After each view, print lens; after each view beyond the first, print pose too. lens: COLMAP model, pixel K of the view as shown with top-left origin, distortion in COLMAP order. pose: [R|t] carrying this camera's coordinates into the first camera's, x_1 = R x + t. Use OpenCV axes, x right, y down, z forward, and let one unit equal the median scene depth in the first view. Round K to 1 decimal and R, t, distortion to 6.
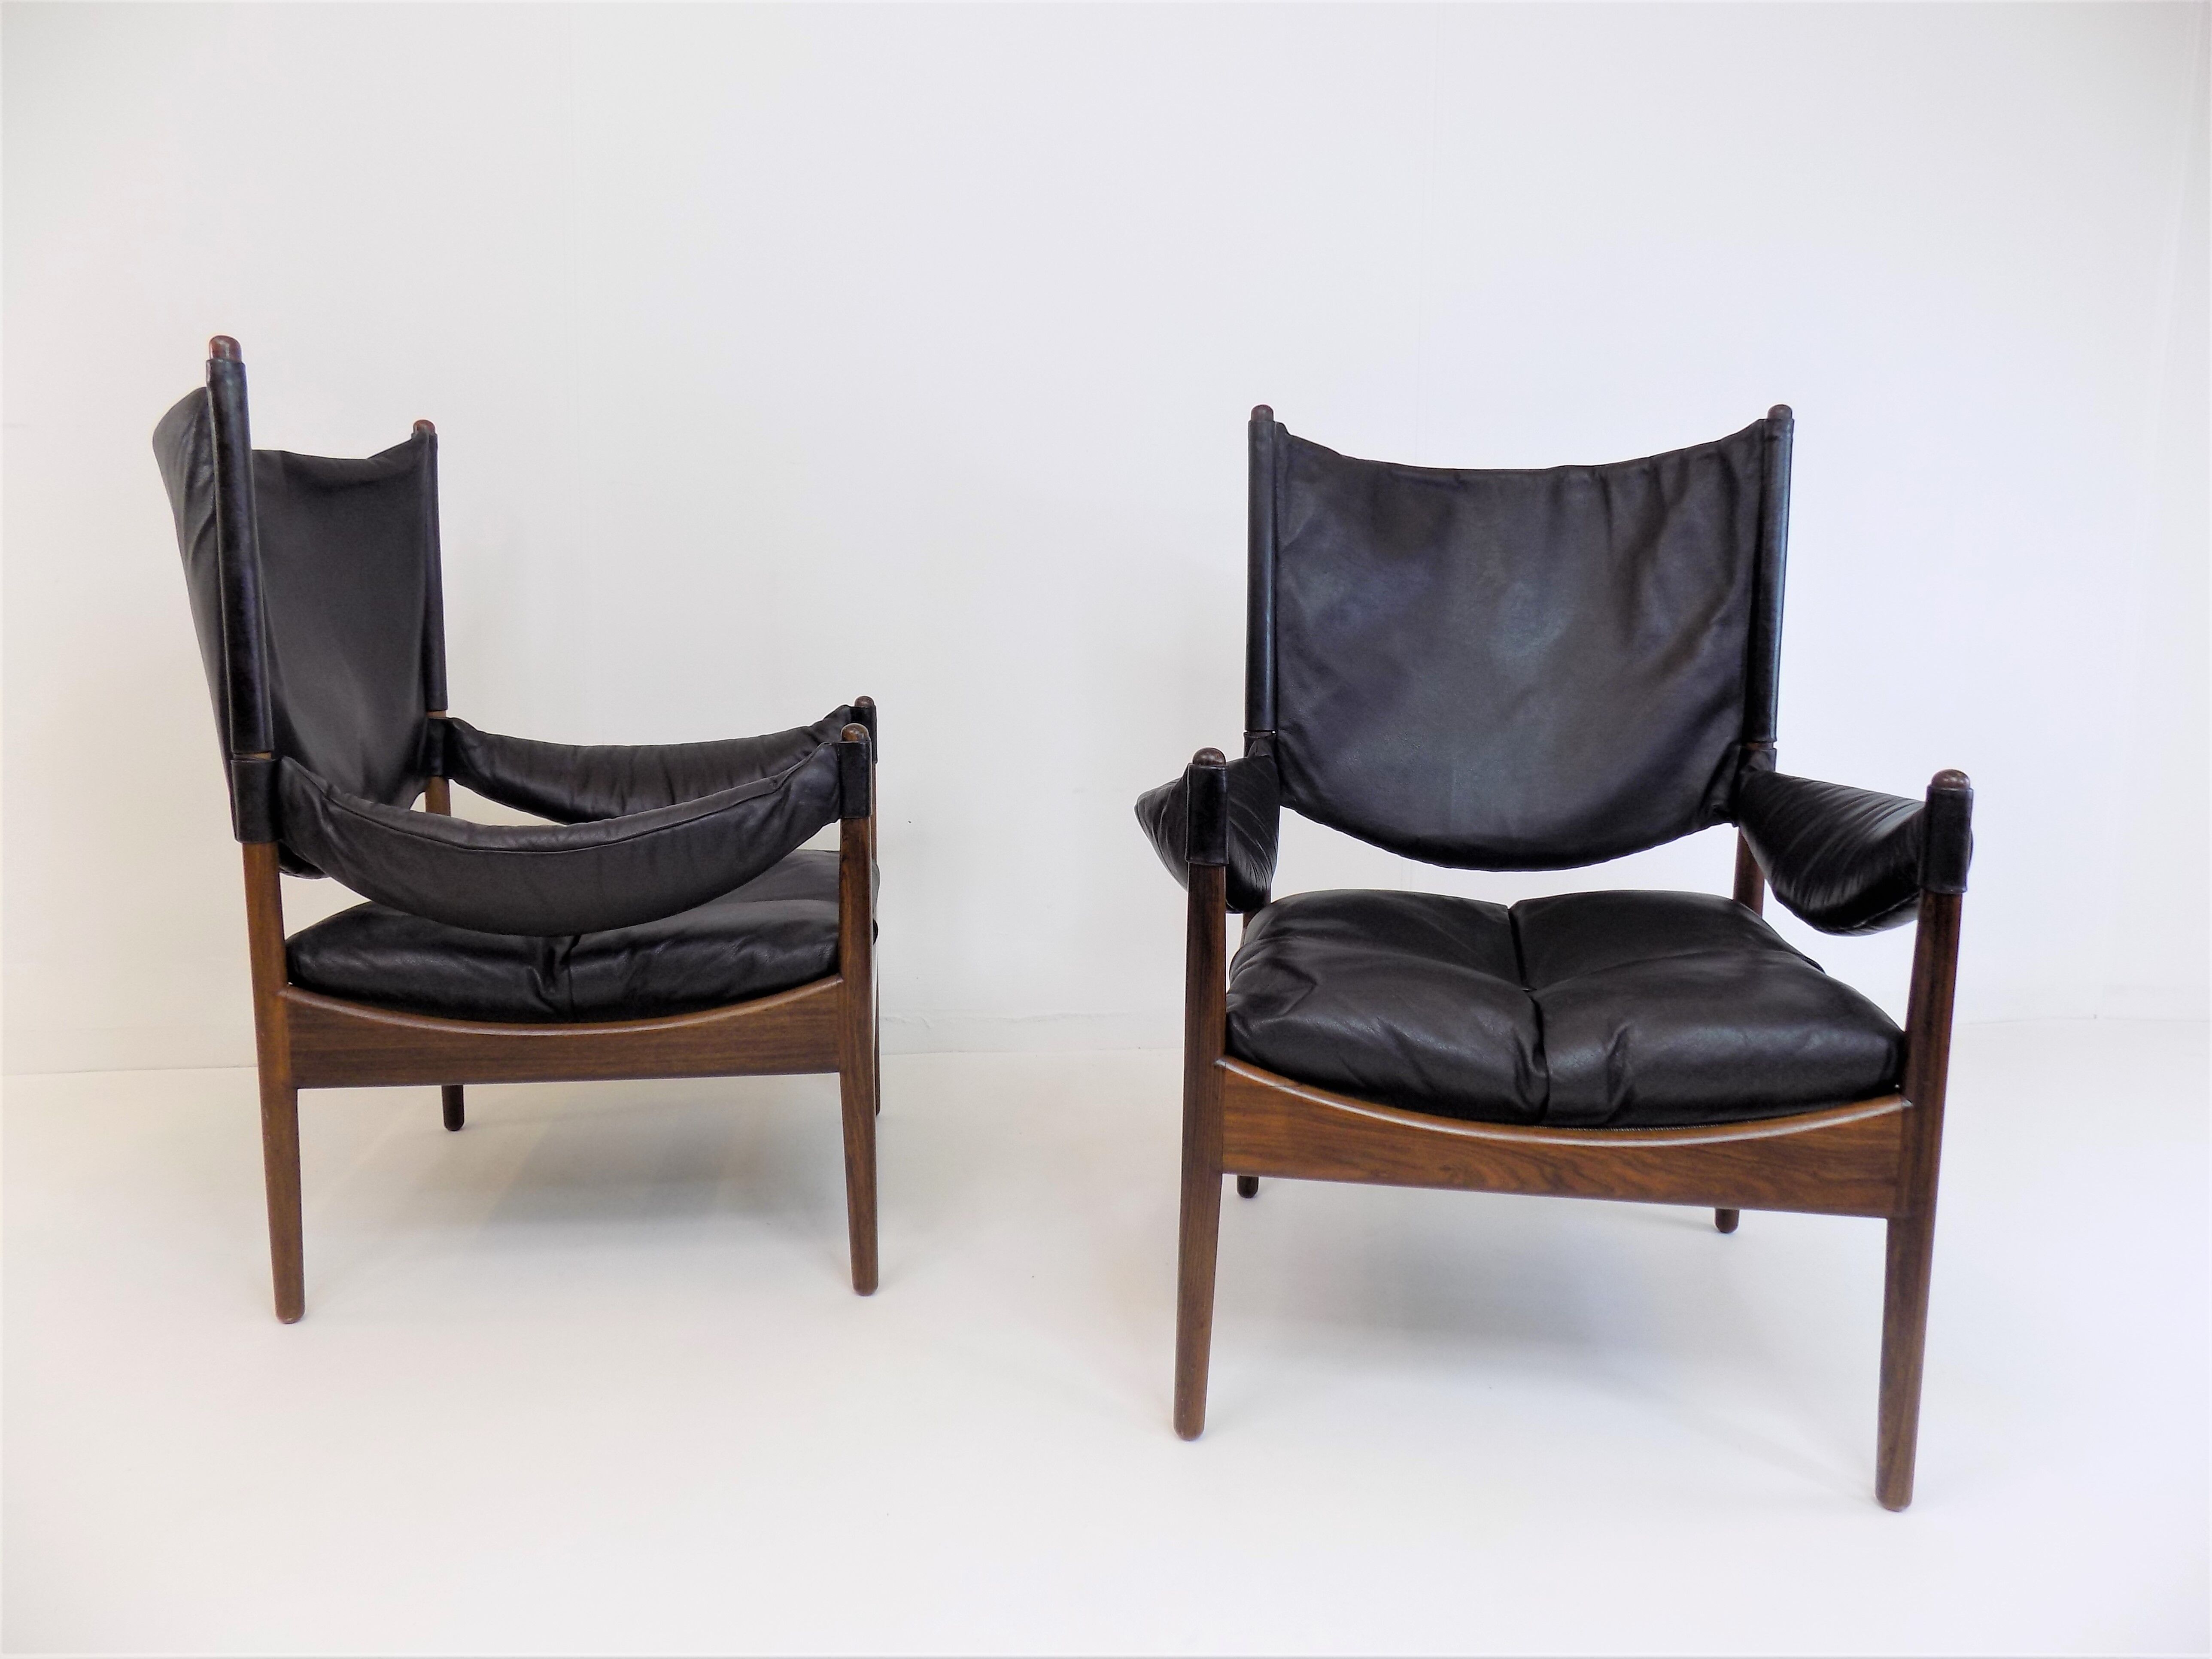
lens RADIAL K [[1495.2, 0, 1111.1], [0, 1495.2, 812.5], [0, 0, 1]] dist [-0.076580, 0.061095]
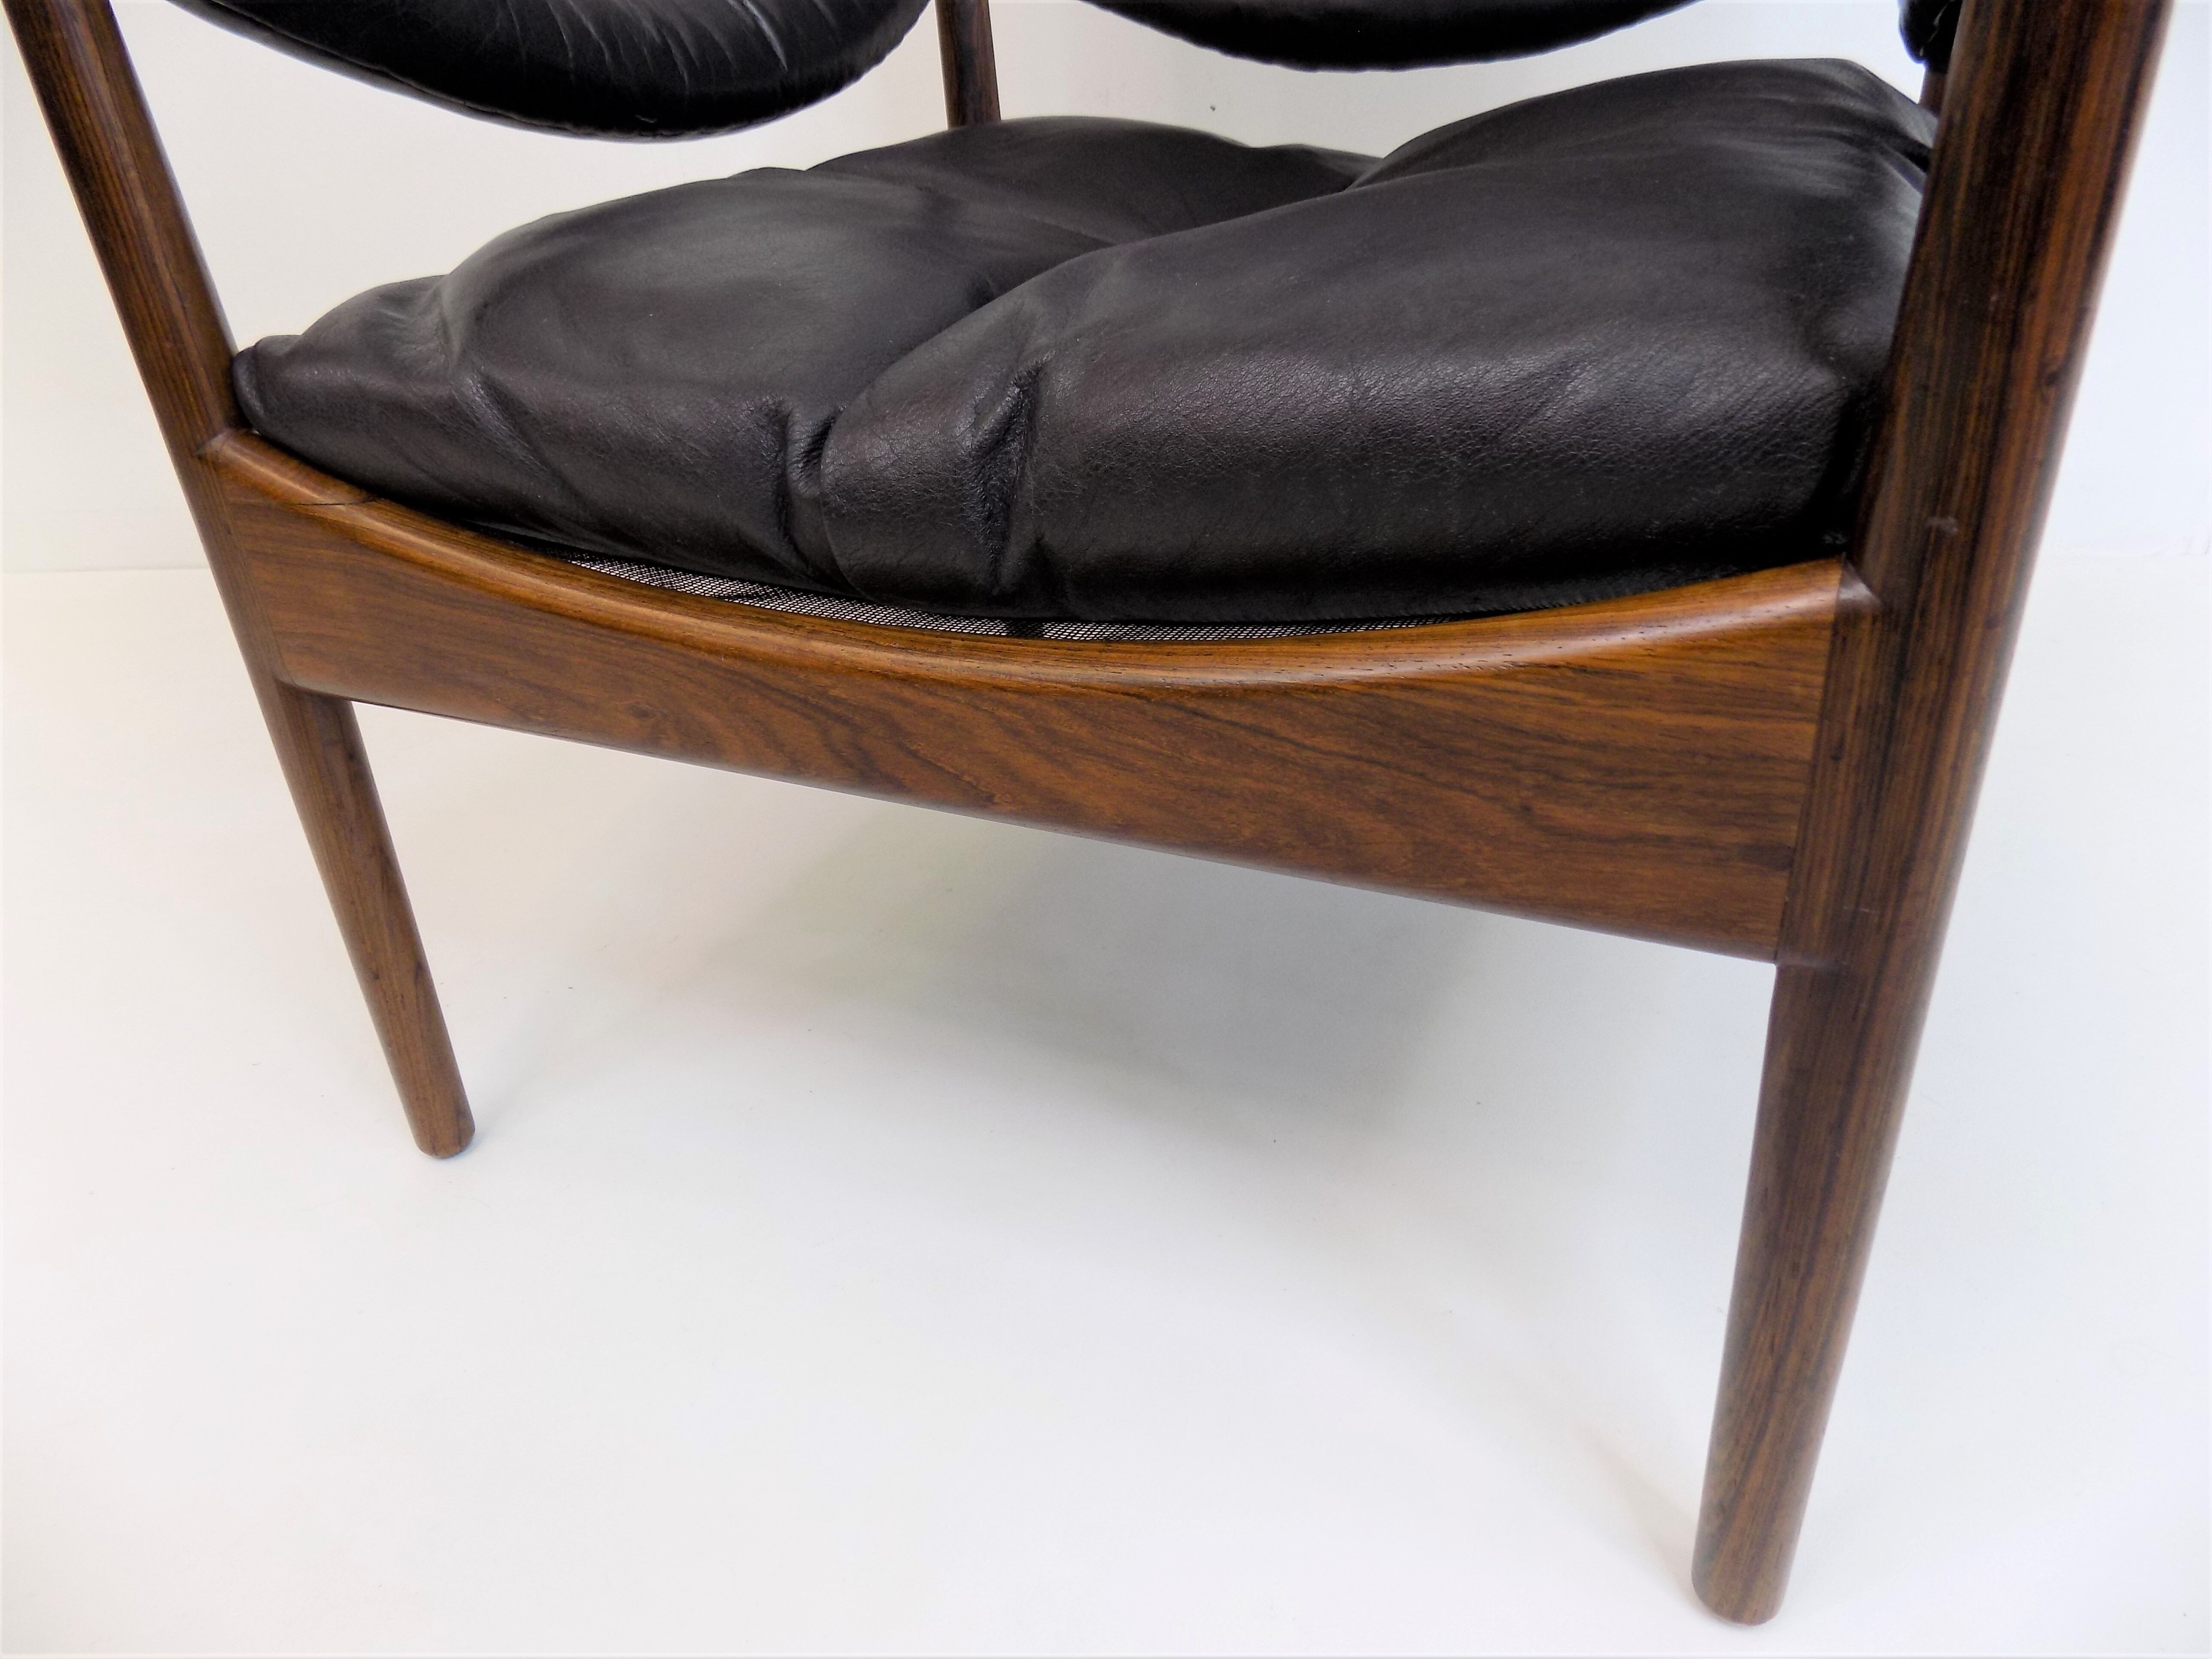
lens RADIAL K [[1495.2, 0, 1111.3], [0, 1495.2, 792.1], [0, 0, 1]] dist [-0.076580, 0.061095]
pose [[0.957919, 0.059309, -0.280845, 0.339232], [0.047004, 0.932801, 0.357313, 0.089585], [0.283165, -0.355478, 0.890760, 0.491144]]
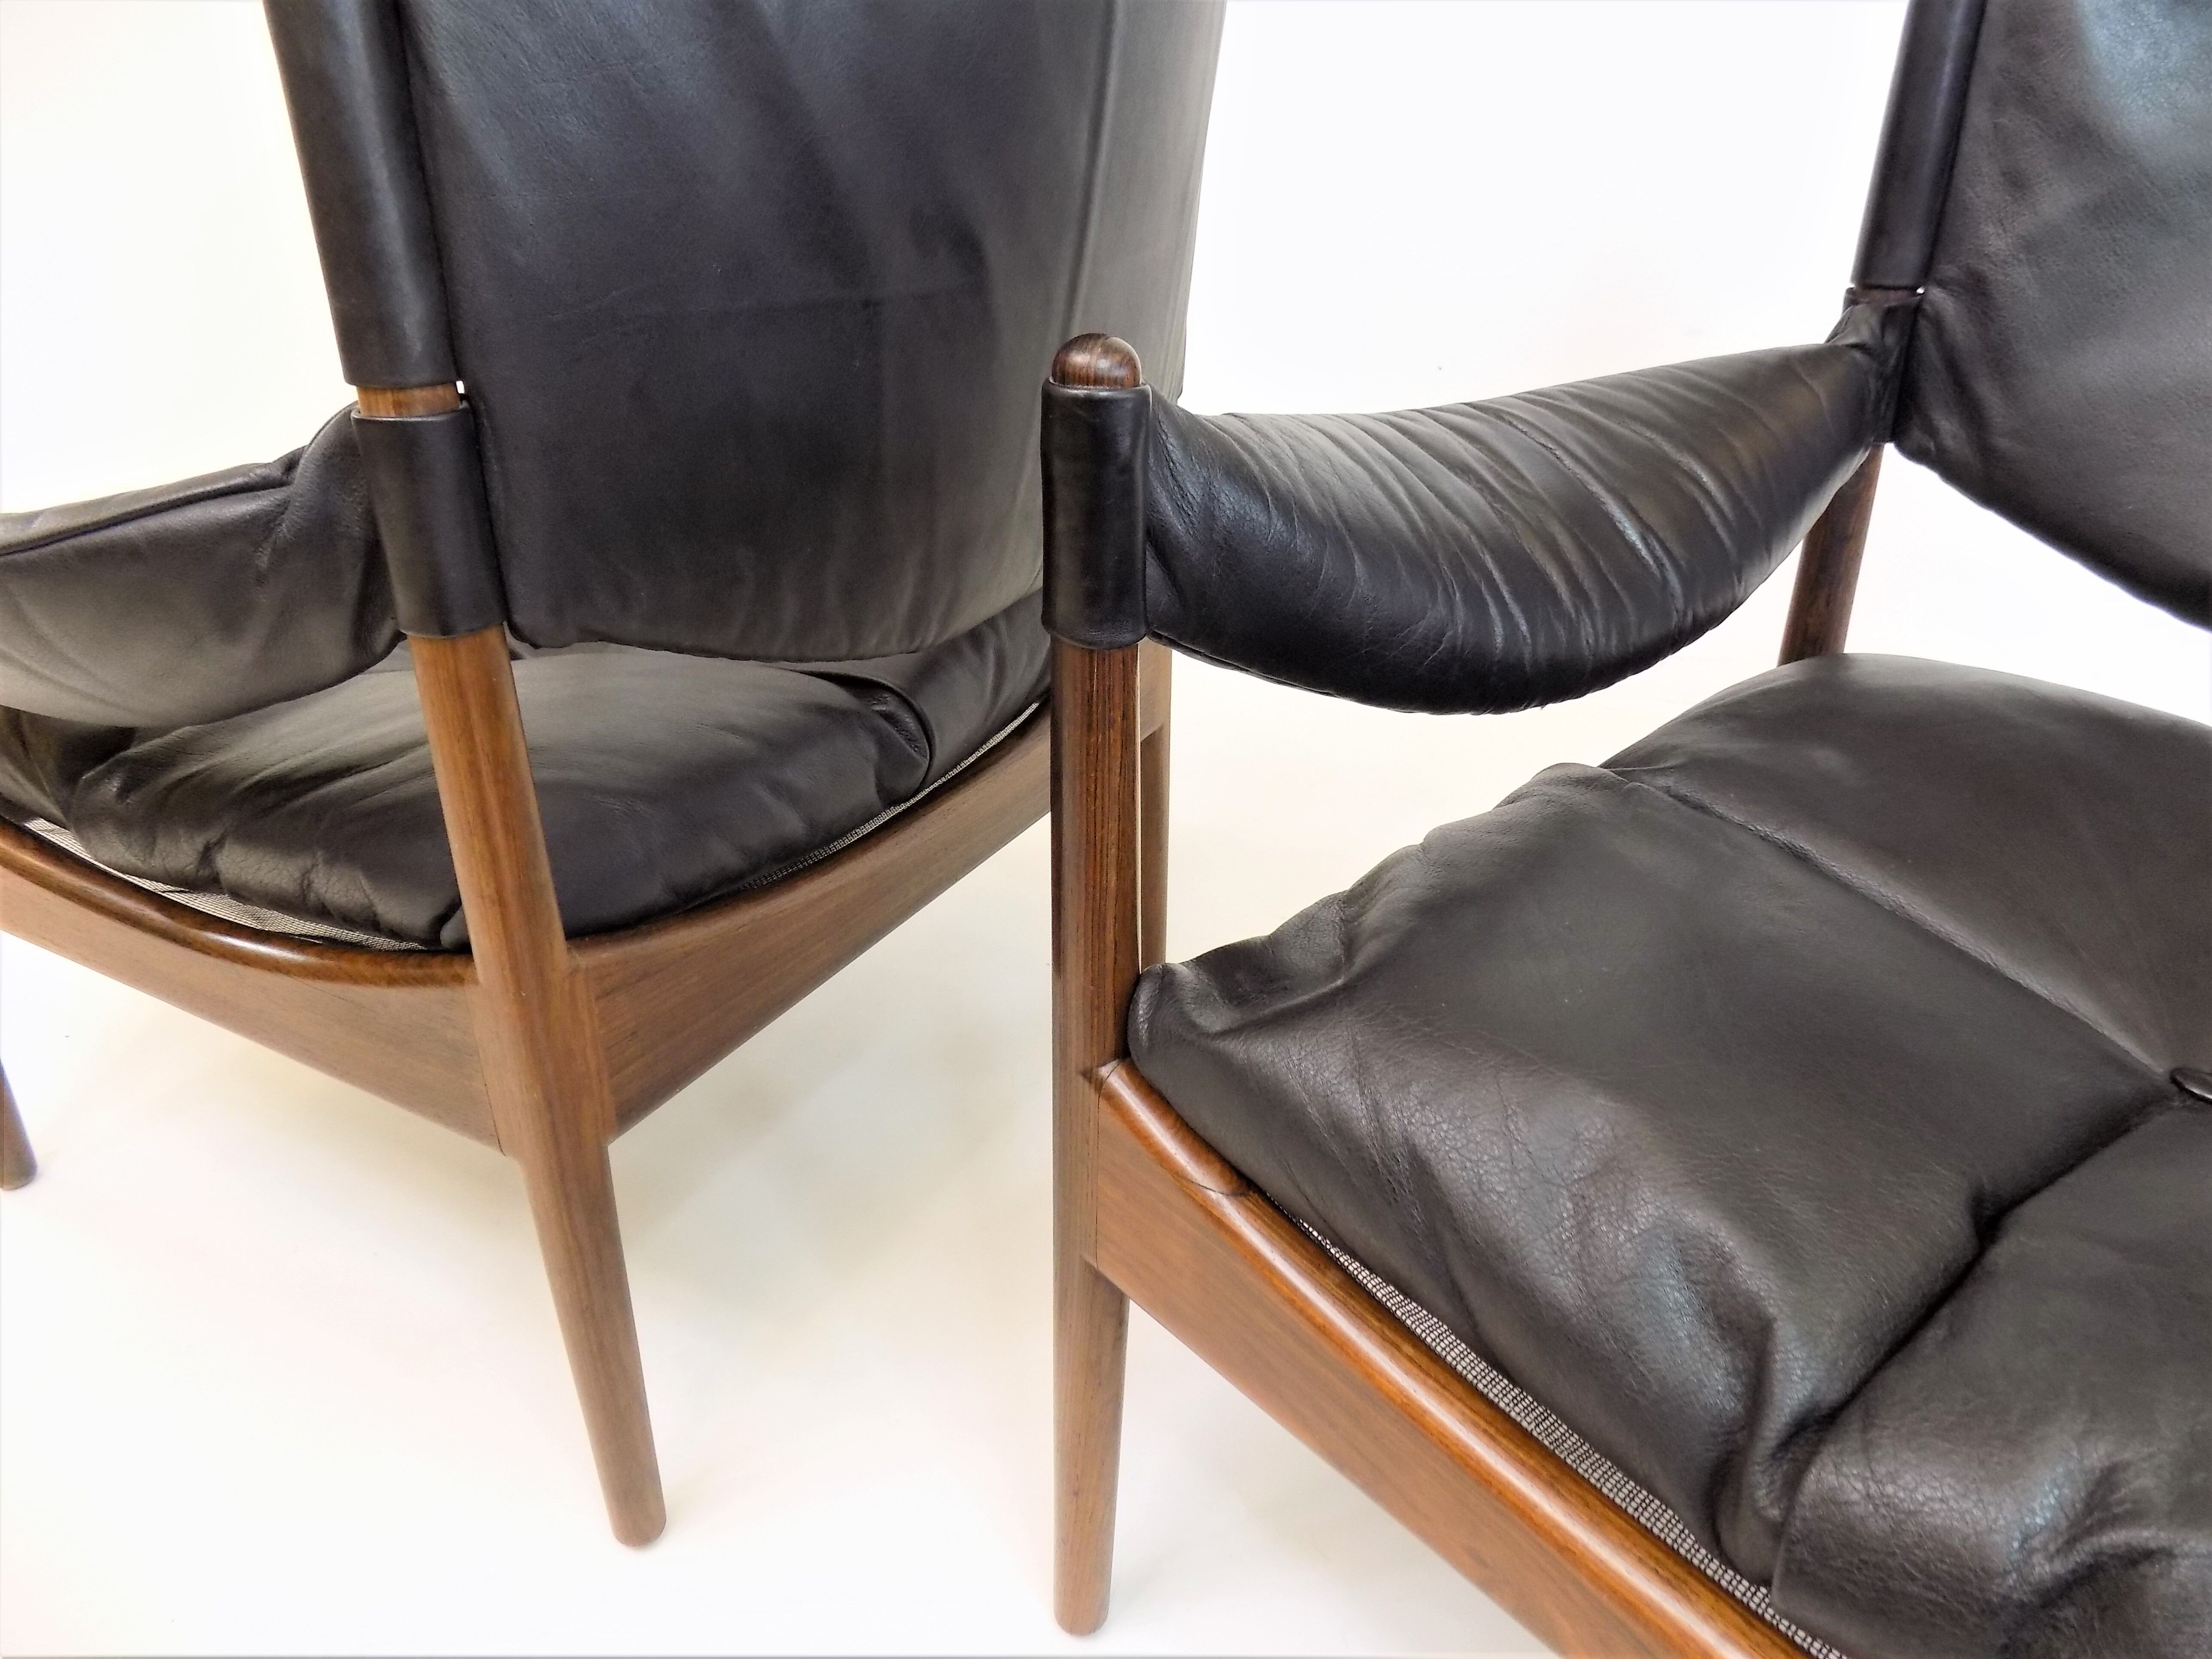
lens RADIAL K [[1524.7, 0, 1113.0], [0, 1524.7, 829.6], [0, 0, 1]] dist [-0.009890, 0.007560]
pose [[0.785069, 0.254593, -0.564667, 0.235840], [-0.066765, 0.941094, 0.331489, -0.039192], [0.615800, -0.222542, 0.755821, 0.505426]]
